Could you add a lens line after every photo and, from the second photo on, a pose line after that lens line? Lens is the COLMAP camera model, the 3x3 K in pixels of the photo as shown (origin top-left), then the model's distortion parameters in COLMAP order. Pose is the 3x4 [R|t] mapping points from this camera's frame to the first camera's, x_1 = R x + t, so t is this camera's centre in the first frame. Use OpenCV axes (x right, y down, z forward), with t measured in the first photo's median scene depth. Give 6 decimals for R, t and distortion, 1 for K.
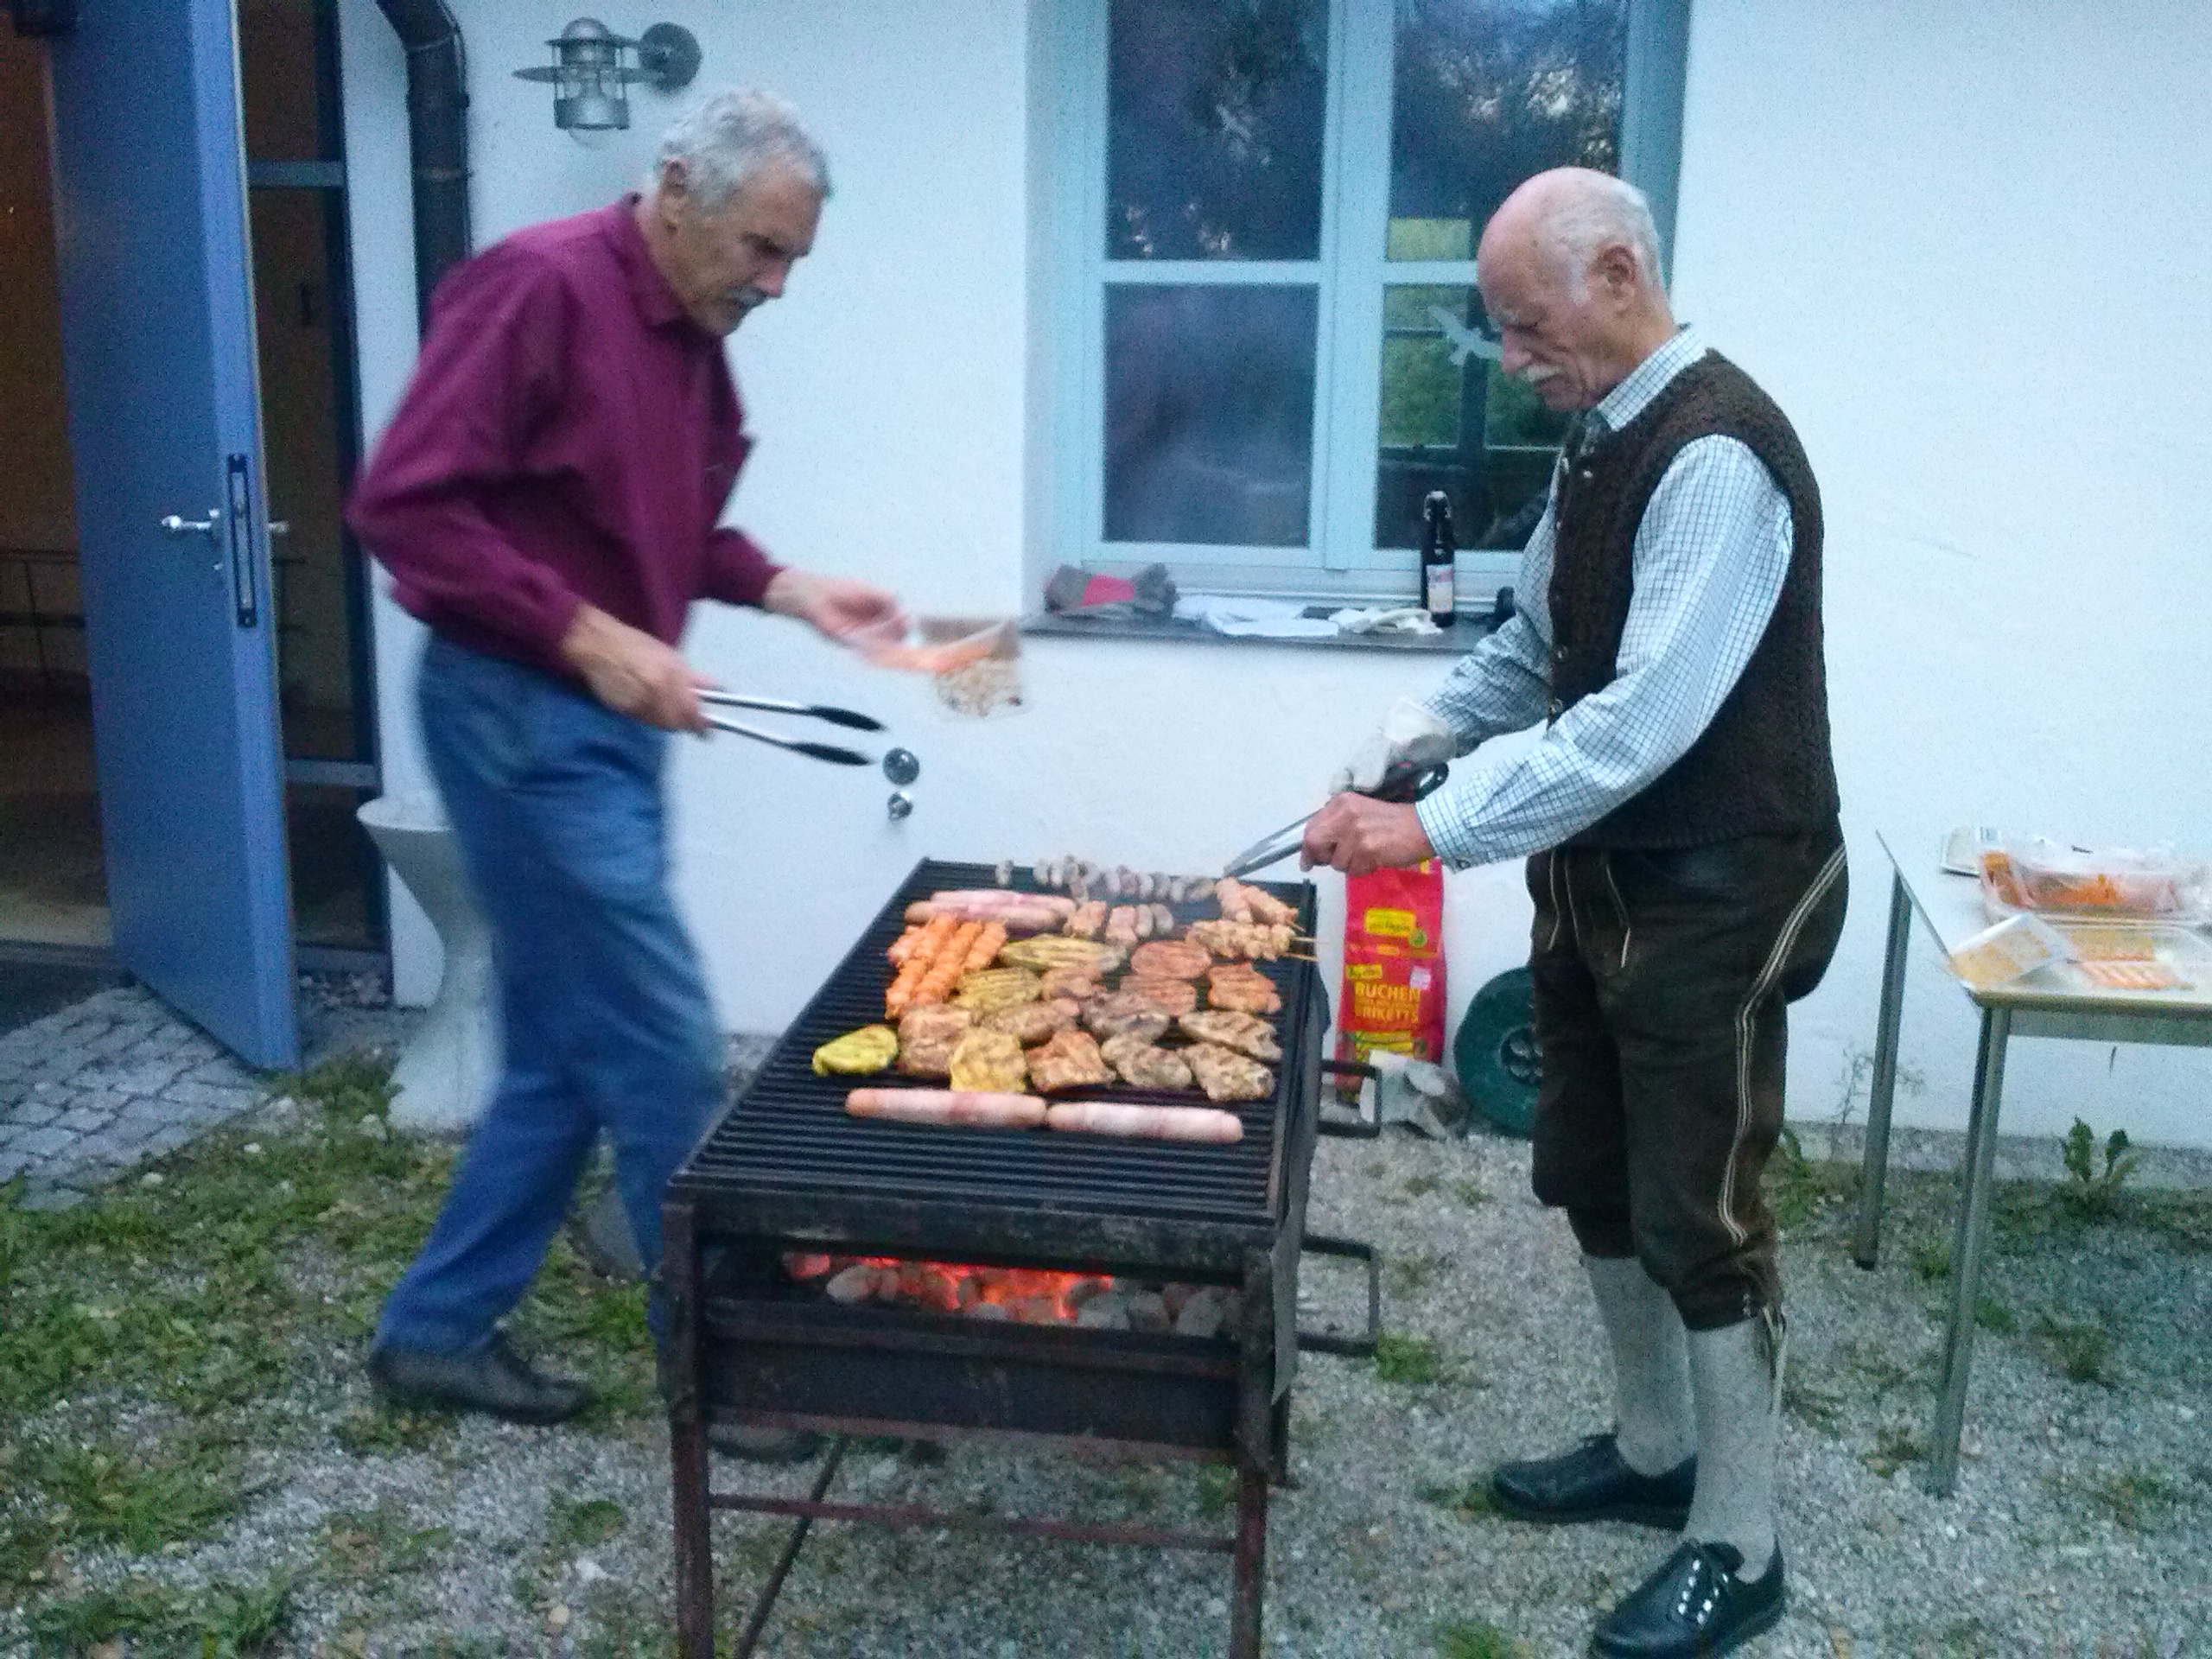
lens RADIAL K [[2099.5, 0, 1029.7], [0, 2099.5, 826.8], [0, 0, 1]] dist [0.195725, -0.646102]
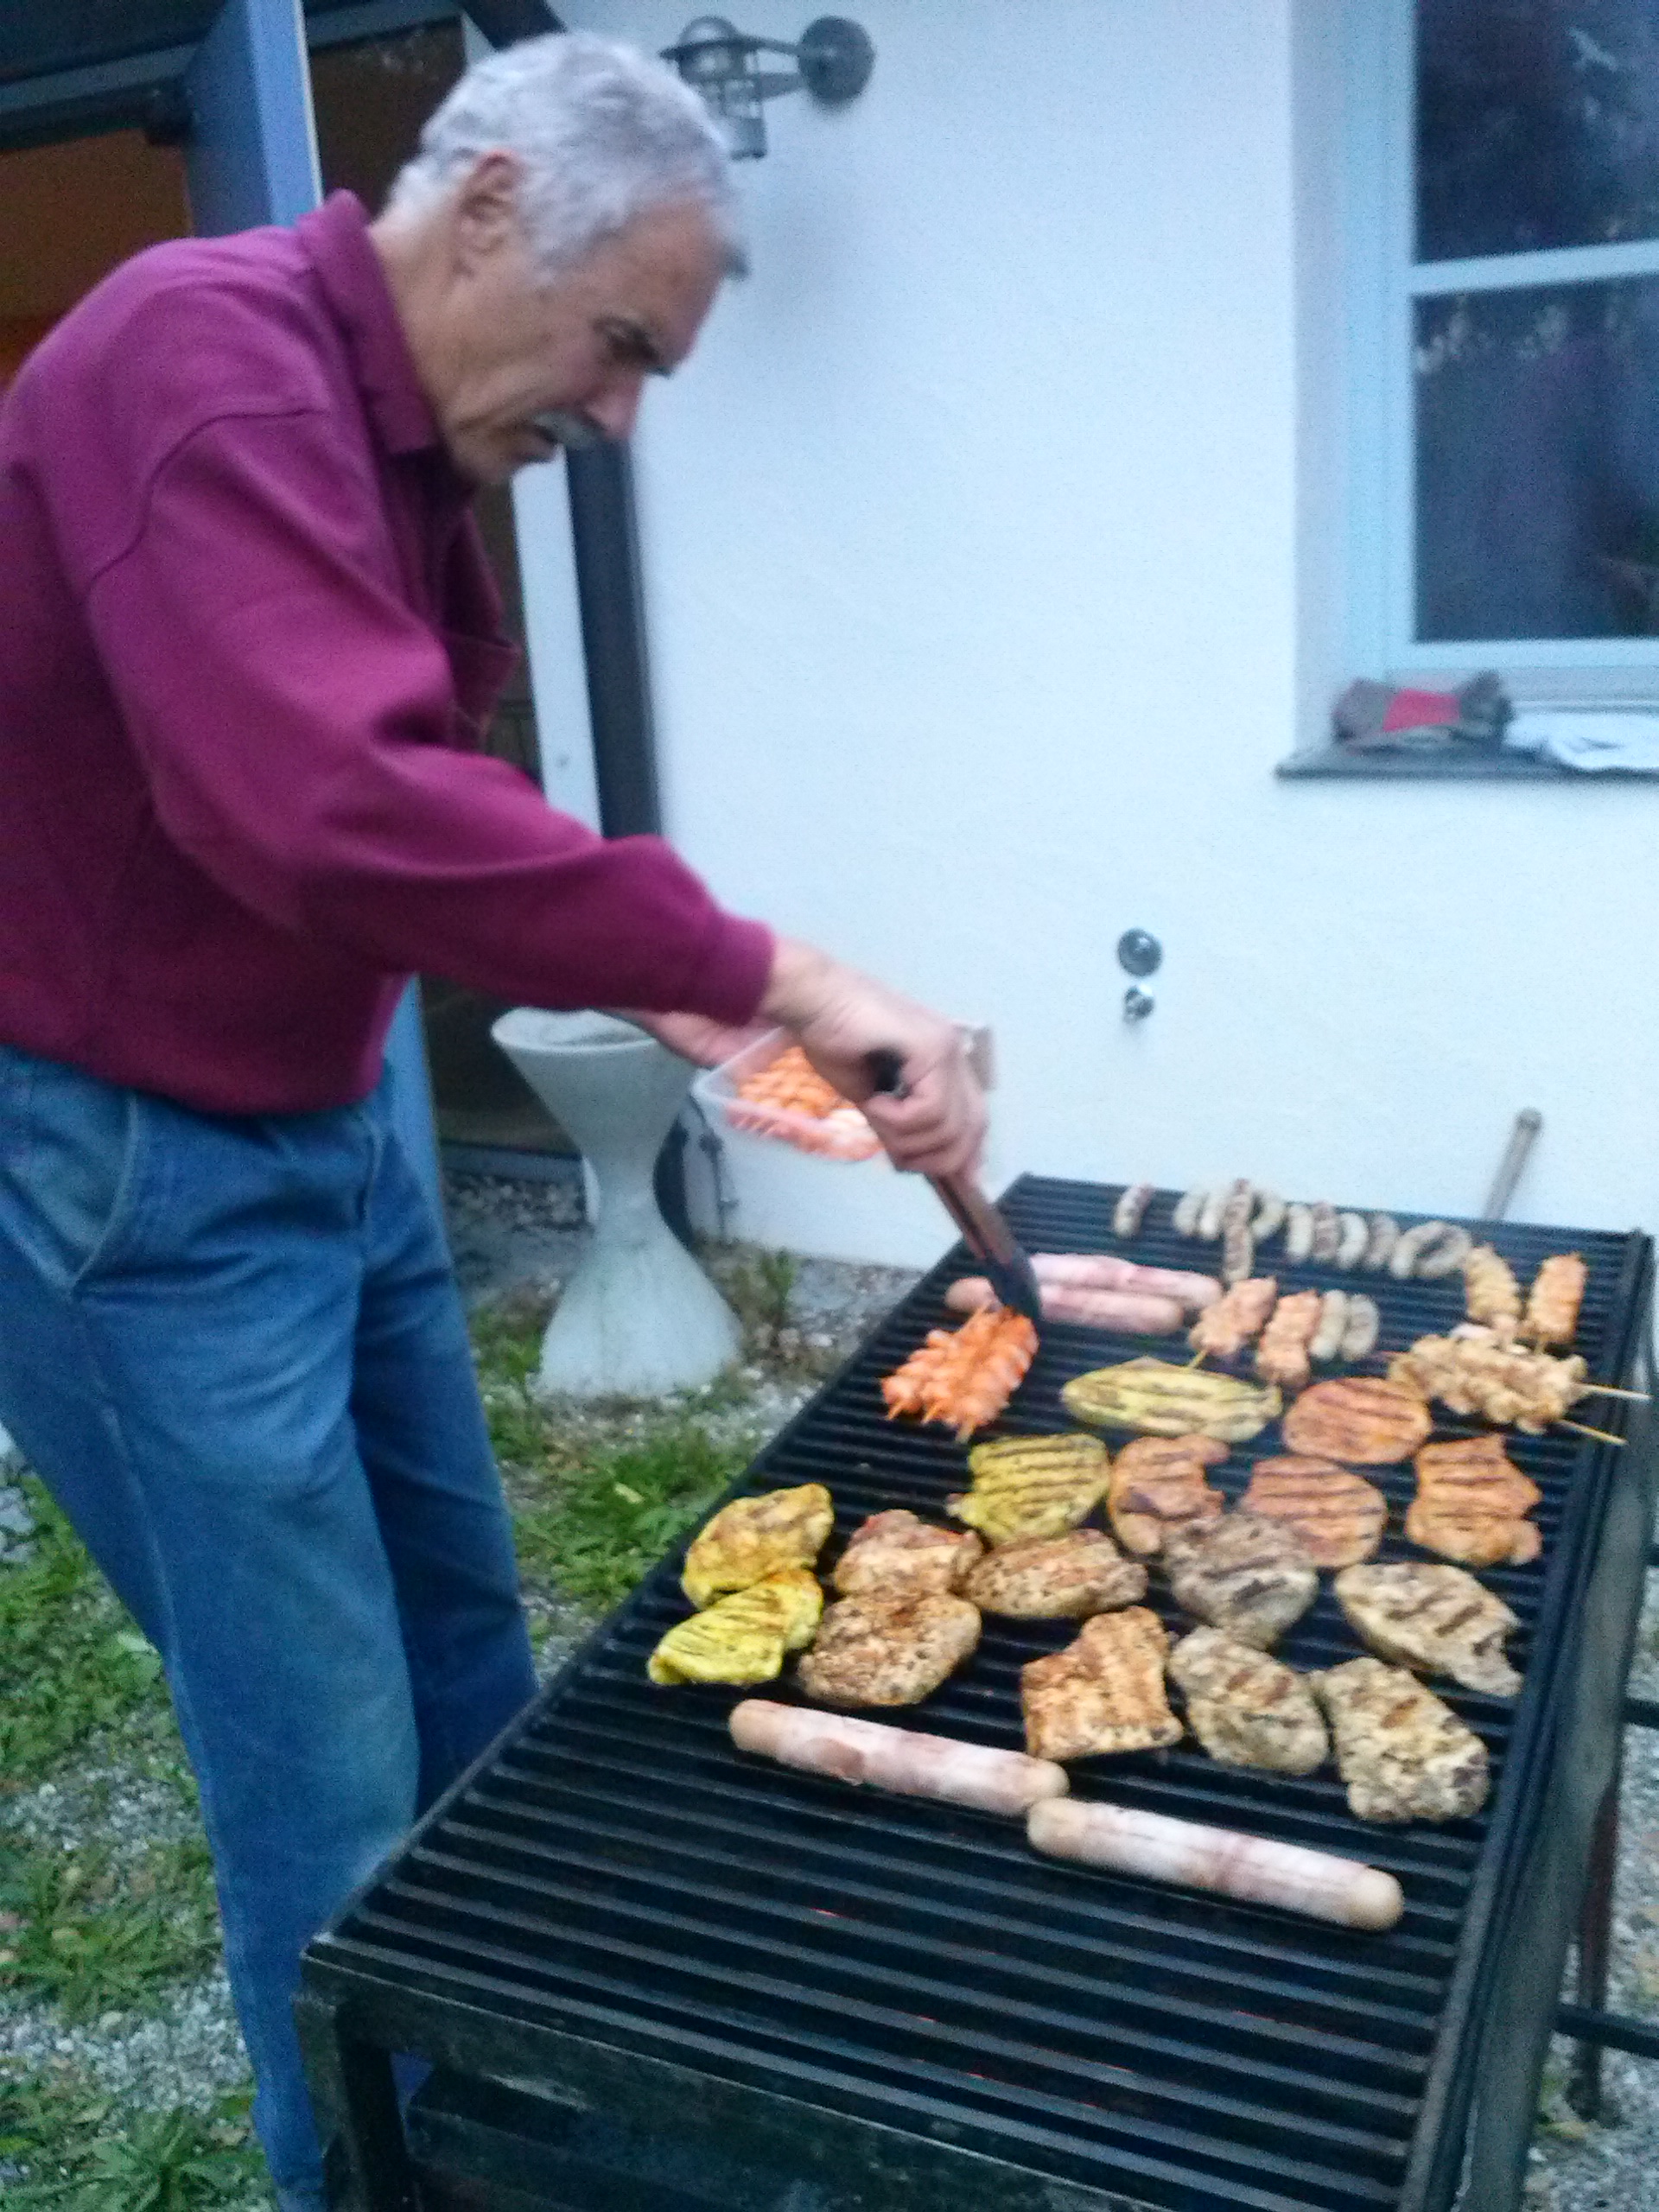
lens RADIAL K [[2138.7, 0, 805.0], [0, 2138.7, 1112.3], [0, 0, 1]] dist [0.101517, -0.332752]
pose [[0.959928, 0.002087, -0.280240, 0.087016], [0.020986, 0.996629, 0.079305, -0.071344], [0.279461, -0.082008, 0.956648, 0.396281]]
